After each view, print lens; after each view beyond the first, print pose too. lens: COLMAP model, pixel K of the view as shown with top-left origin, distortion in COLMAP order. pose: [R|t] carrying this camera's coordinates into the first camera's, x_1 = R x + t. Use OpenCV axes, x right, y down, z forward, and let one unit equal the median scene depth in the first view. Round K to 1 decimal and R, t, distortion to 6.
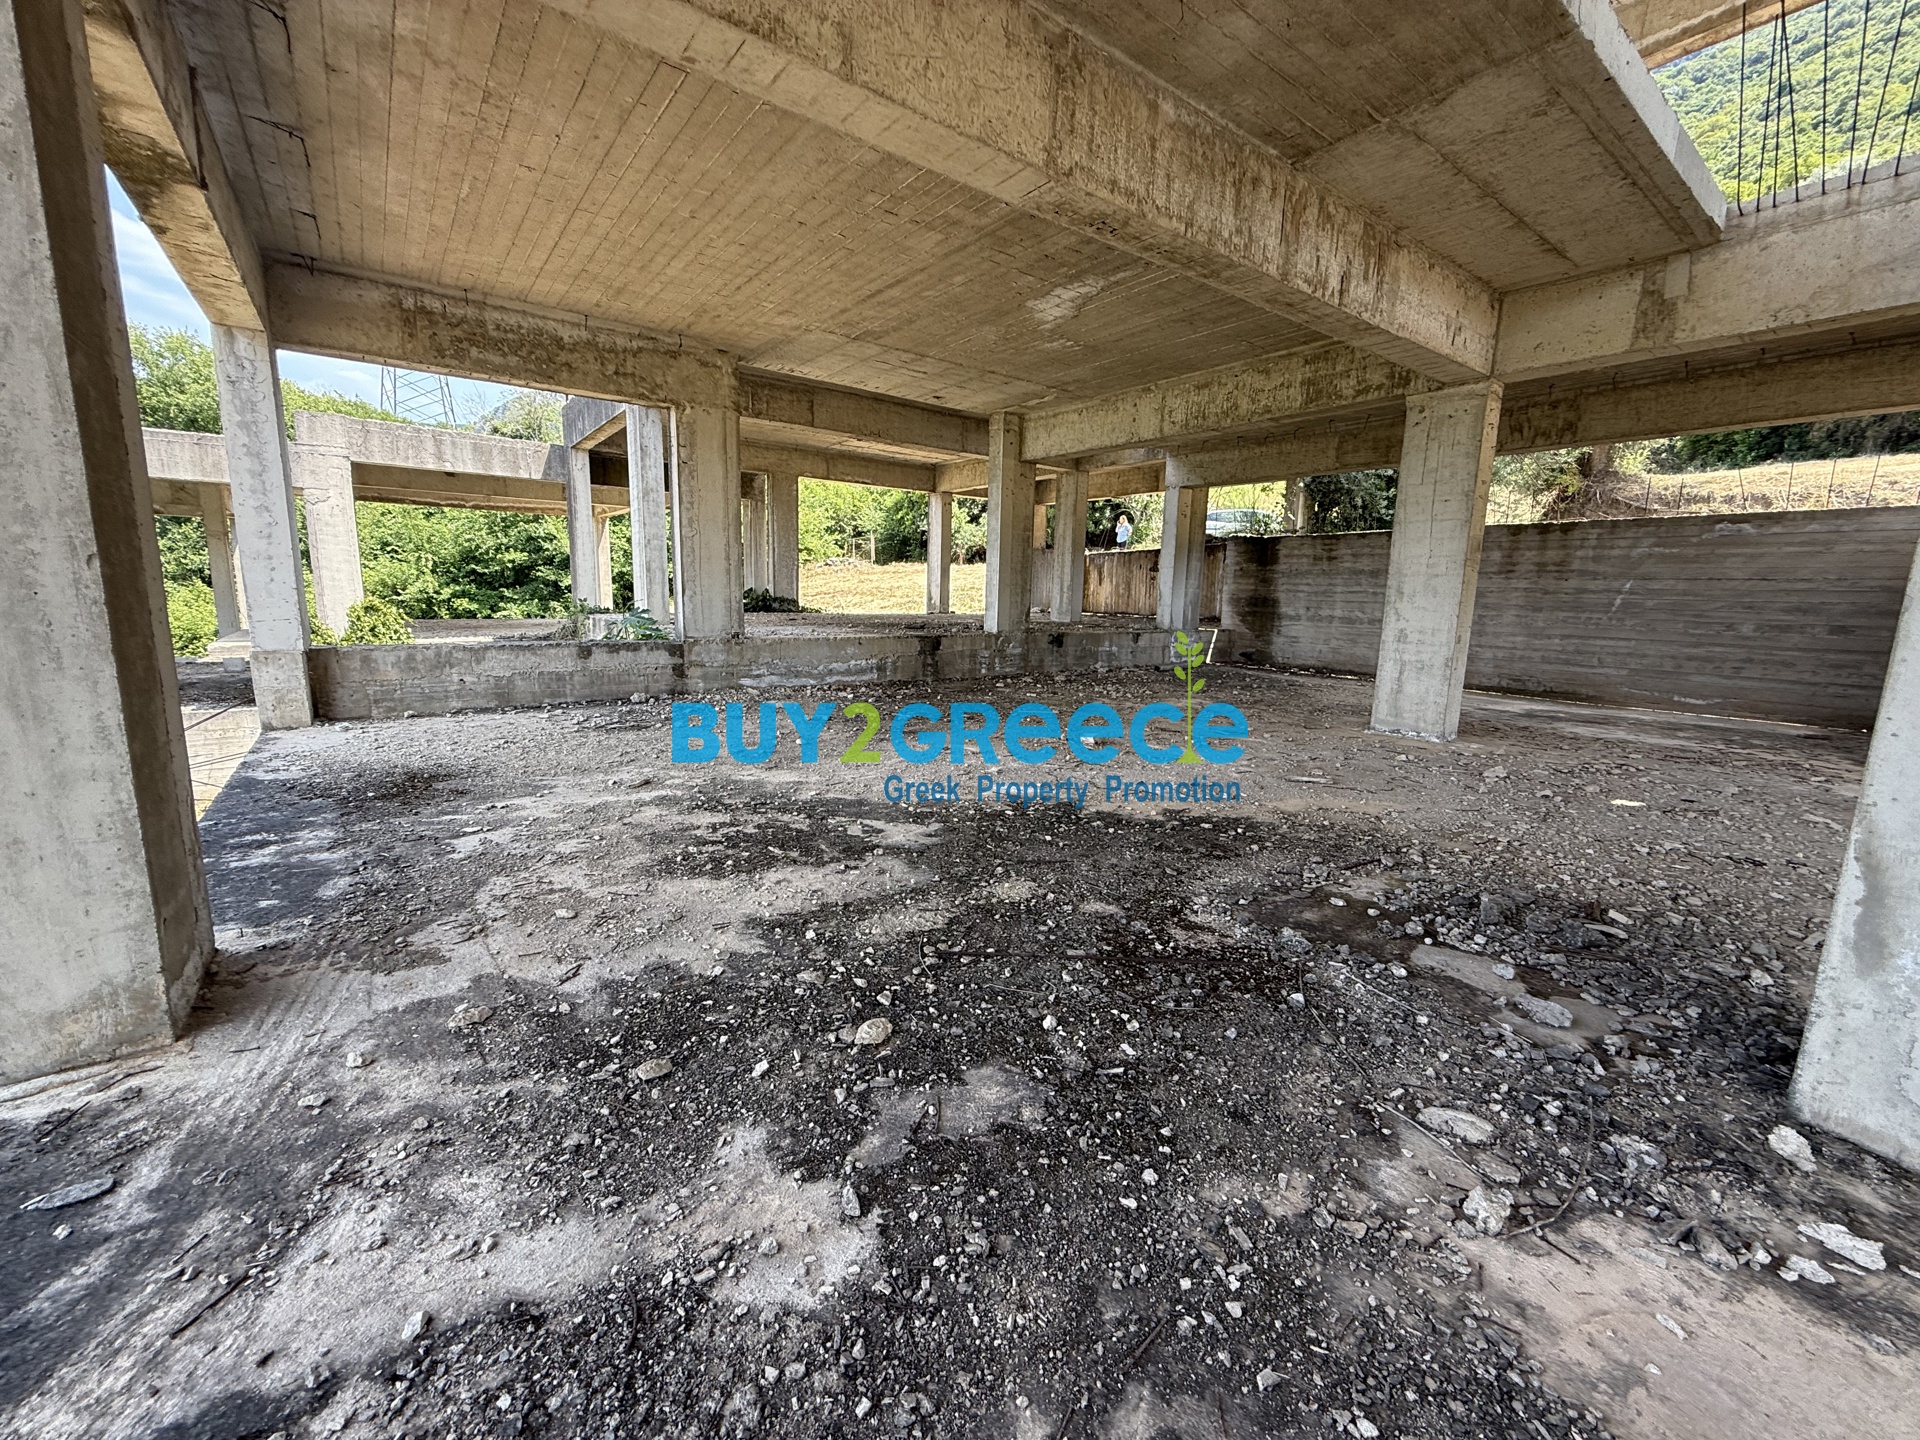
lens RADIAL K [[765.9, 0, 957.9], [0, 765.9, 717.3], [0, 0, 1]] dist [0.001021, 0.000361]
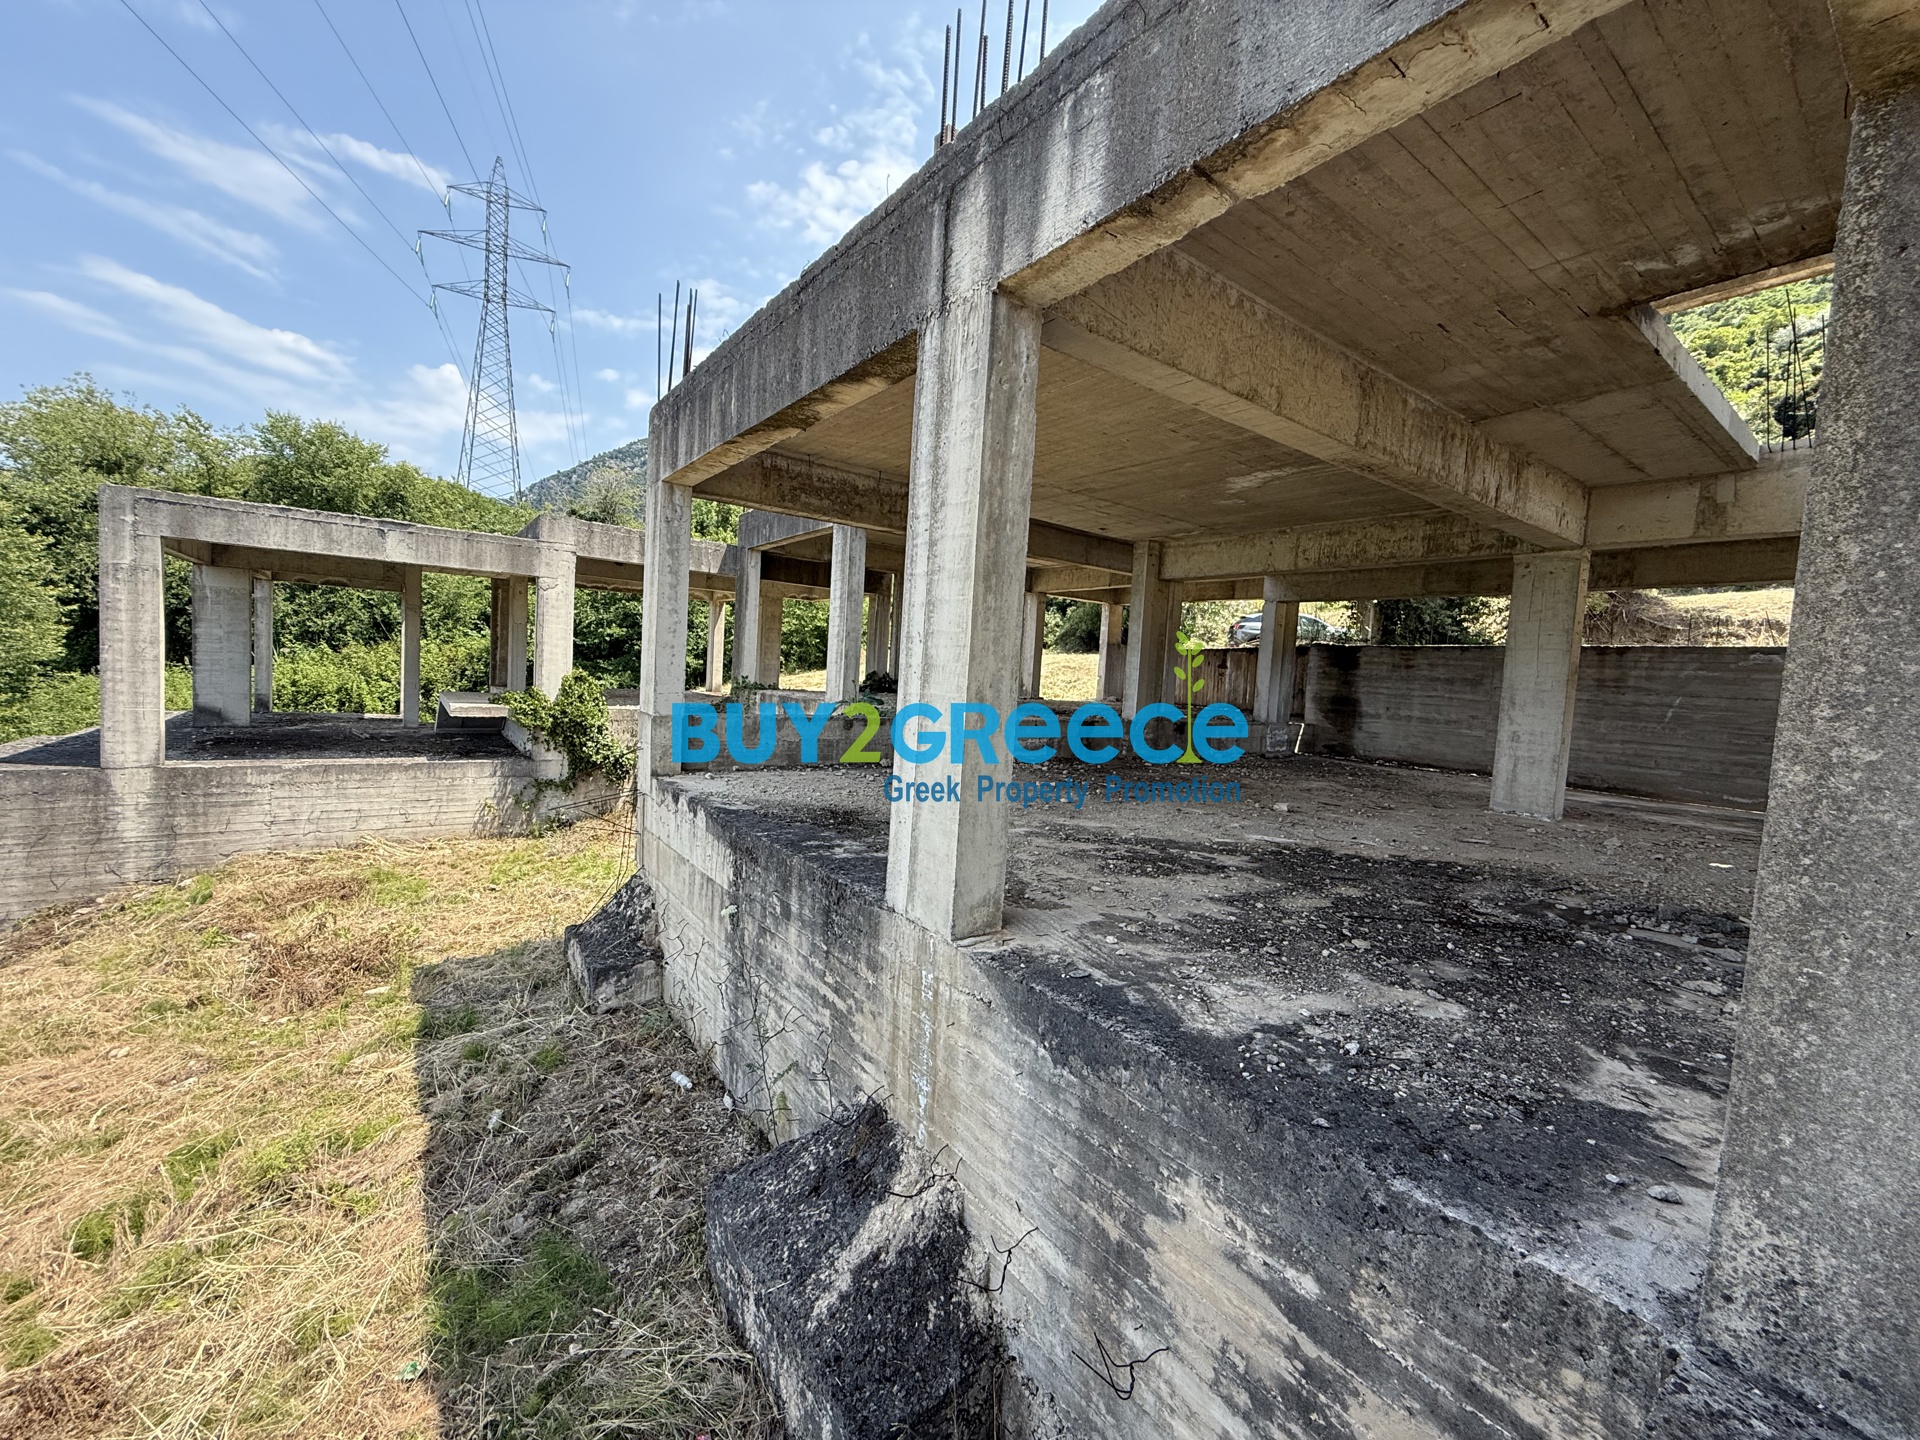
lens RADIAL K [[765.9, 0, 957.2], [0, 765.9, 717.8], [0, 0, 1]] dist [0.001021, 0.000361]
pose [[0.999252, 0.037279, -0.010317, -0.460947], [-0.038155, 0.993779, -0.104629, 0.043036], [0.006352, 0.104944, 0.994458, -0.379297]]
